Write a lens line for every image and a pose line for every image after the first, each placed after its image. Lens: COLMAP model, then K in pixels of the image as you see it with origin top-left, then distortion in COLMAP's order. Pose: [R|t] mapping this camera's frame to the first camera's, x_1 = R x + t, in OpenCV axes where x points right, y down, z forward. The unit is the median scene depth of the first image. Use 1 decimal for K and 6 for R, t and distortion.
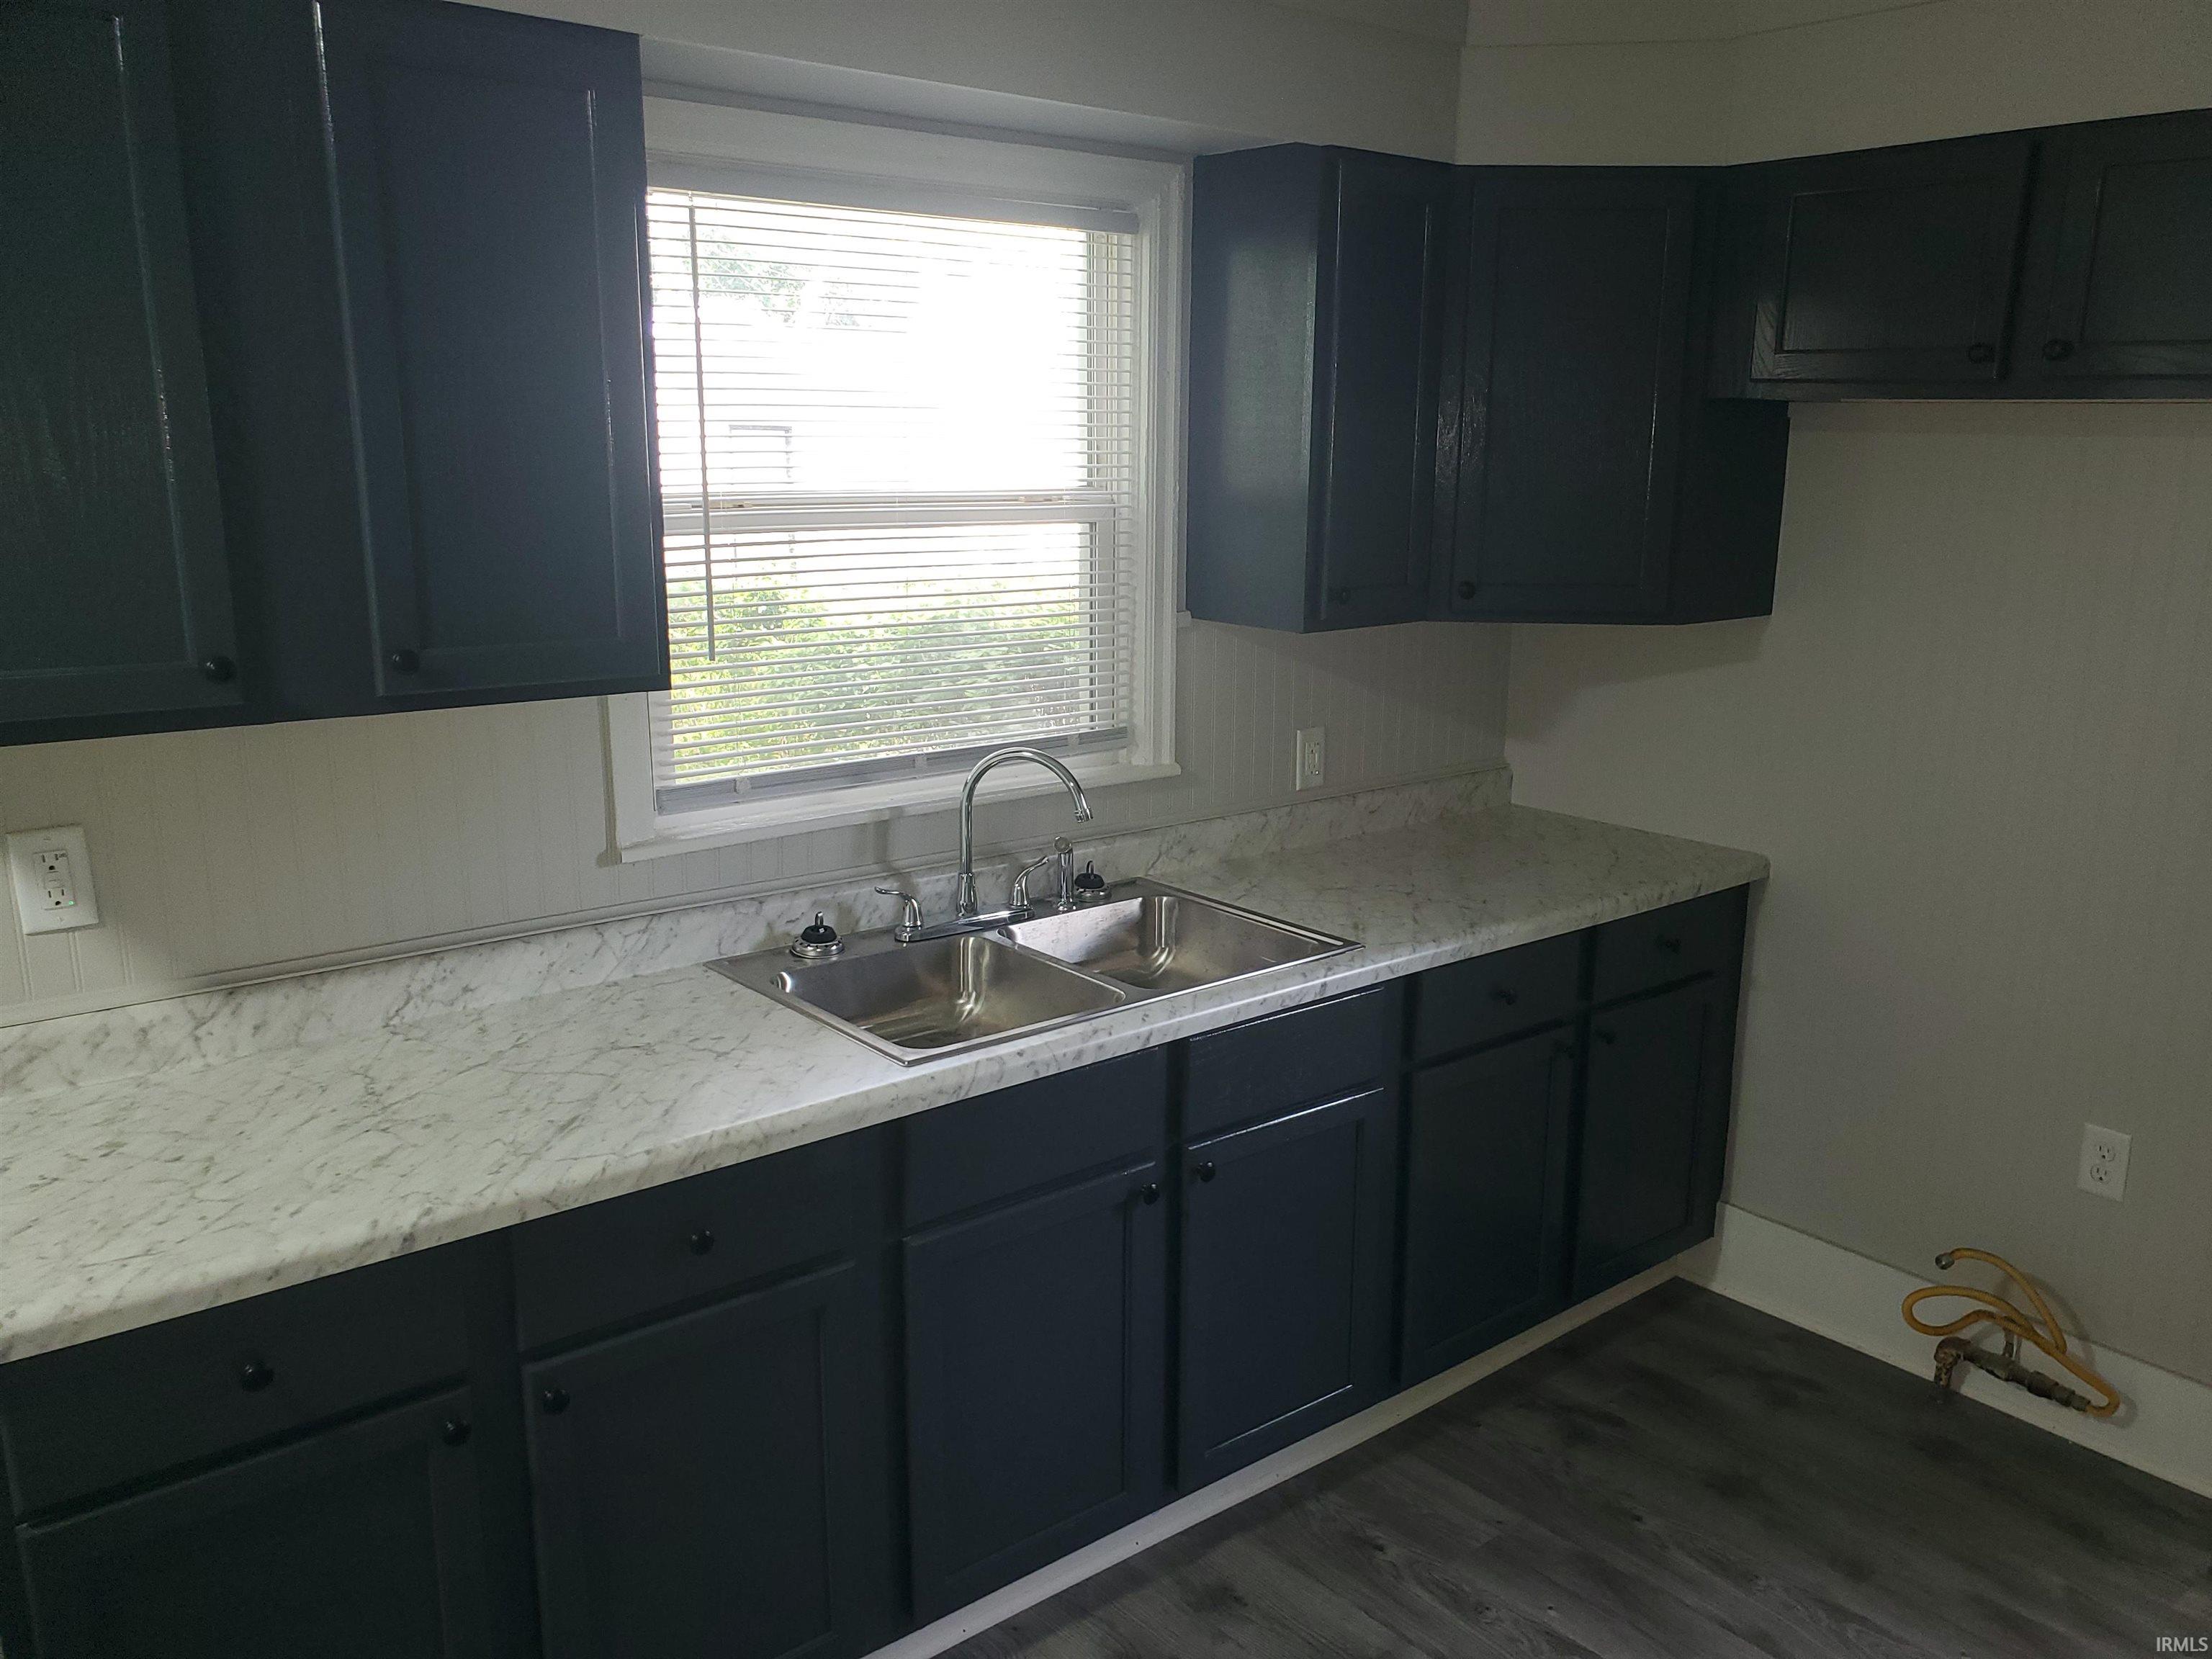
lens RADIAL K [[1771.0, 0, 1106.9], [0, 1771.0, 910.7], [0, 0, 1]] dist [0.006555, 0.002810]
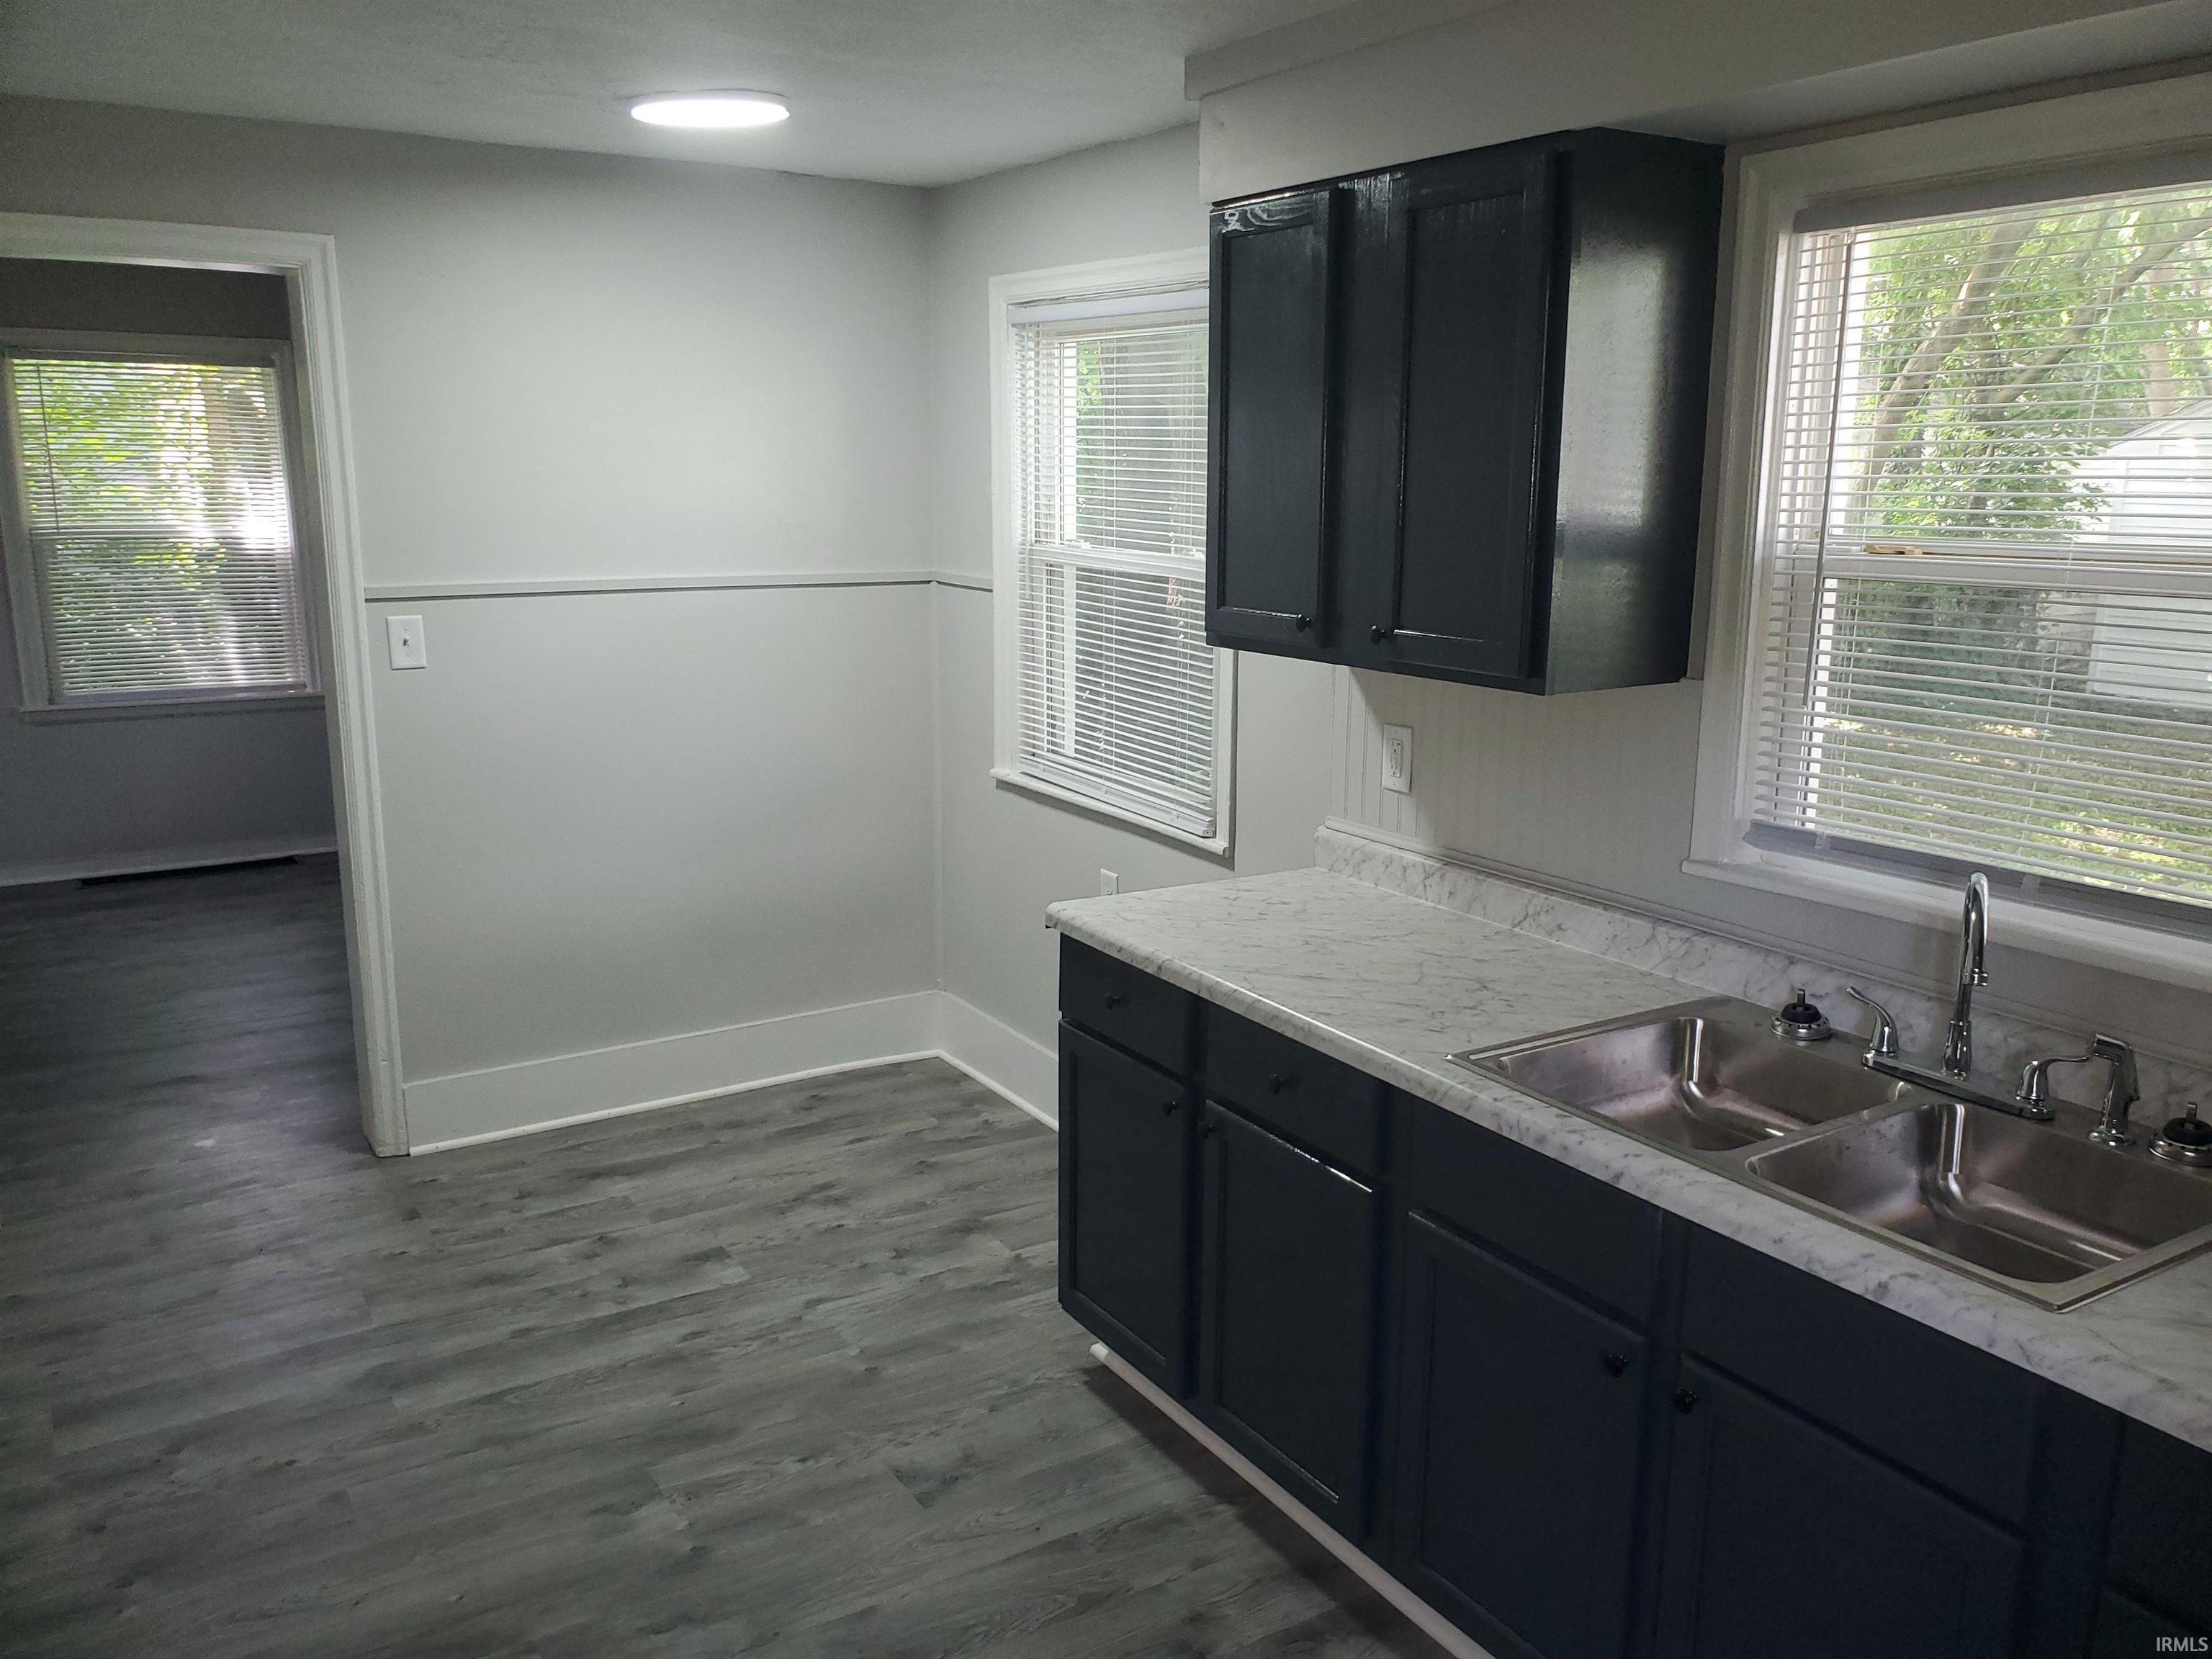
lens RADIAL K [[1686.0, 0, 1127.8], [0, 1686.0, 830.8], [0, 0, 1]] dist [-0.001568, -0.001304]
pose [[-0.137067, 0.184920, -0.973148, 0.803240], [-0.271211, 0.937874, 0.216417, -0.190017], [0.952710, 0.293592, -0.078400, 0.798613]]
